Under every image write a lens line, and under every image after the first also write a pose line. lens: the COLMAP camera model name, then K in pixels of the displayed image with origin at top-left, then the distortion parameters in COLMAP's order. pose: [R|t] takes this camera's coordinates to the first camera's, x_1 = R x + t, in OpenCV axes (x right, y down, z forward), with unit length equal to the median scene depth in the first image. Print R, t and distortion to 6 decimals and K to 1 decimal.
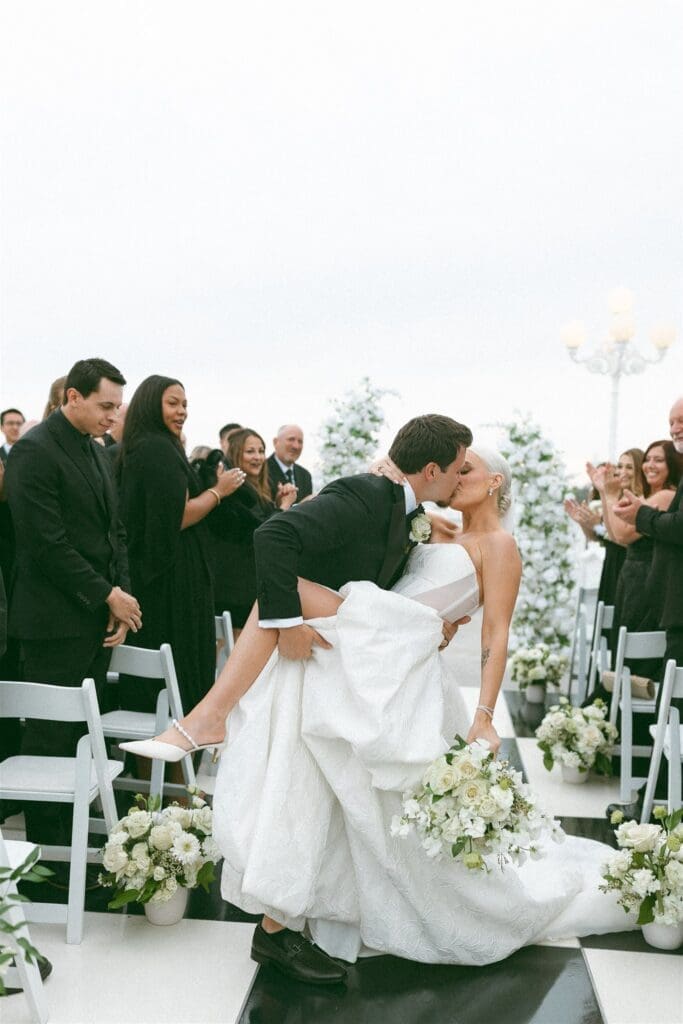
lens RADIAL K [[975.8, 0, 343.5], [0, 975.8, 530.2], [0, 0, 1]] dist [0.023247, 0.004972]
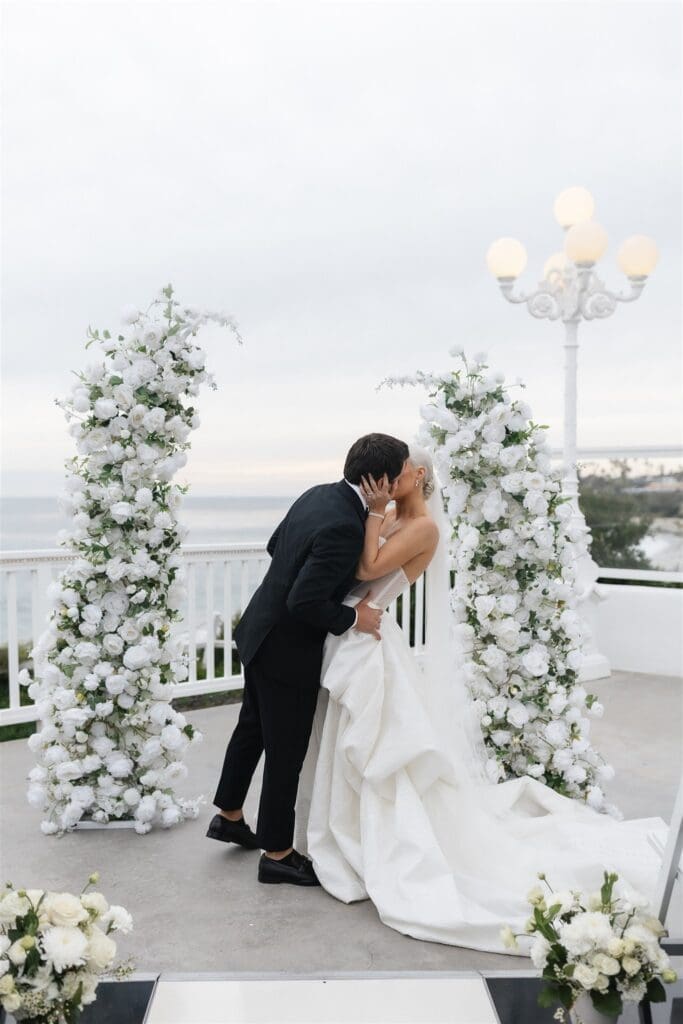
lens RADIAL K [[975.8, 0, 343.5], [0, 975.8, 530.2], [0, 0, 1]] dist [0.023247, 0.004972]
pose [[0.991024, -0.034899, 0.129047, 0.045096], [0.035411, 0.999371, -0.001673, -0.026806], [-0.128907, 0.006228, 0.991637, 0.487699]]
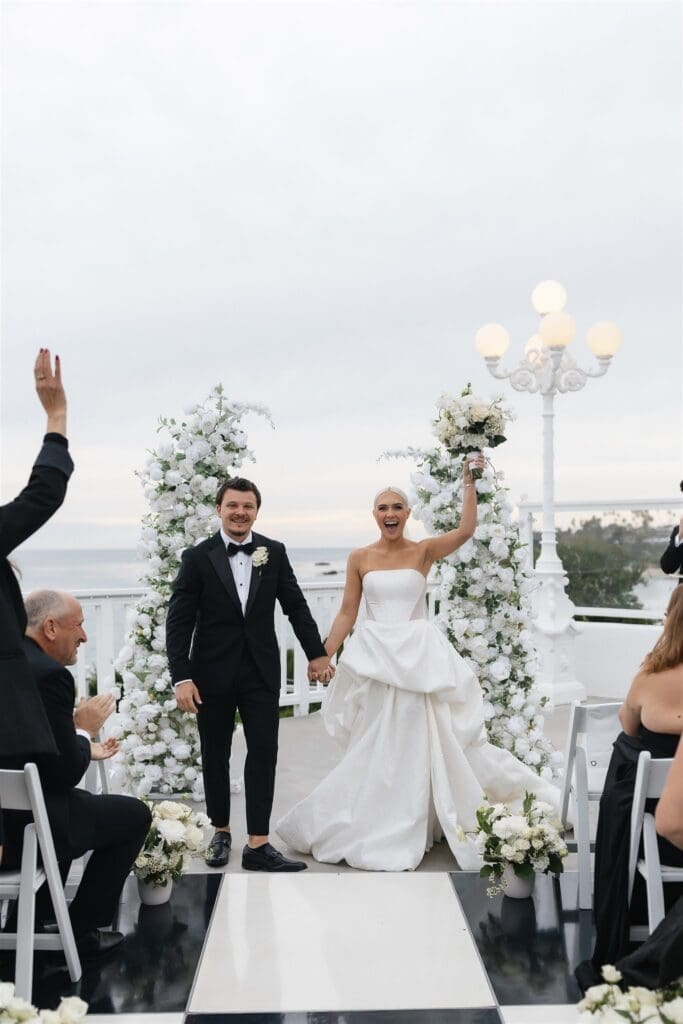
lens RADIAL K [[1026.8, 0, 342.1], [0, 1026.8, 526.4], [0, 0, 1]] dist [0.008830, -0.002073]
pose [[0.992502, -0.031339, 0.118141, 0.021988], [0.038385, 0.997588, -0.057840, -0.016155], [-0.116044, 0.061941, 0.991311, 0.293847]]
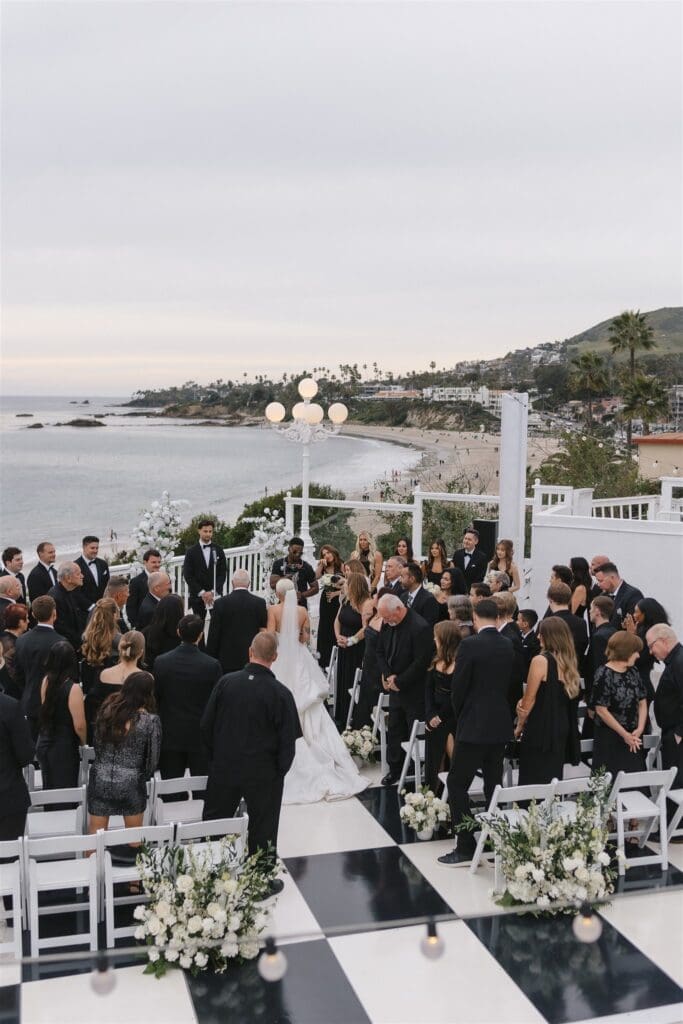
lens RADIAL K [[1115.0, 0, 341.5], [0, 1115.0, 512.0], [0, 0, 1]] dist [0.020175, 0.007842]
pose [[0.922831, -0.059862, 0.380526, -0.365050], [0.026834, 0.995442, 0.091520, -0.274163], [-0.384270, -0.074246, 0.920230, -0.603841]]
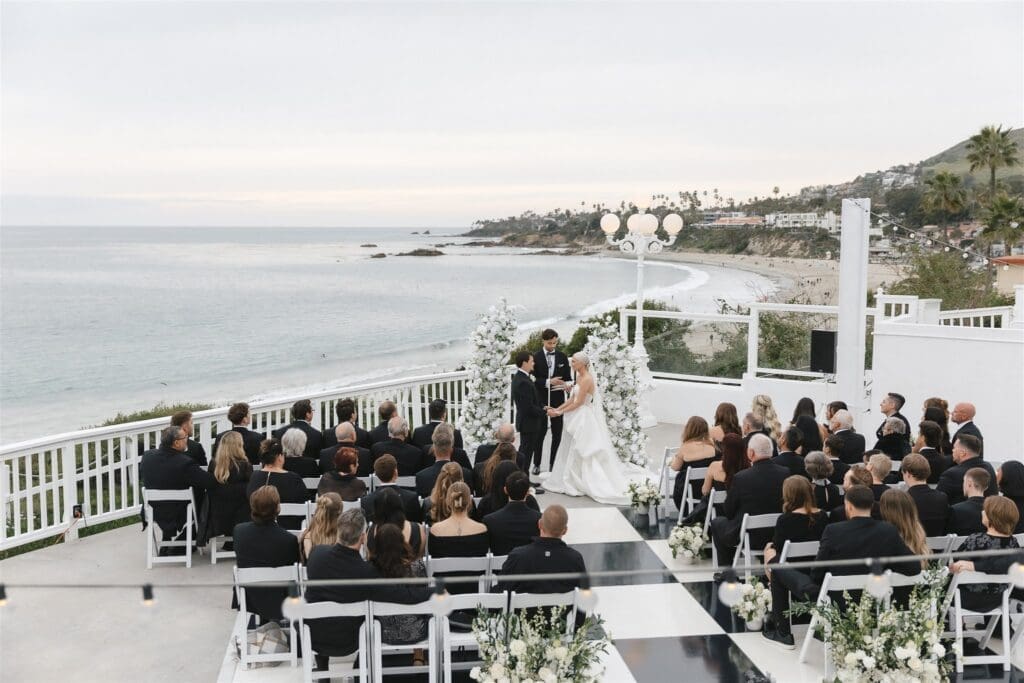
lens RADIAL K [[1122.9, 0, 512.0], [0, 1122.9, 341.5], [0, 0, 1]] dist [0.050825, -0.019719]
pose [[0.969389, -0.053760, 0.239570, -0.376153], [0.034327, 0.995827, 0.084564, -0.236886], [-0.243117, -0.073751, 0.967189, -0.651494]]
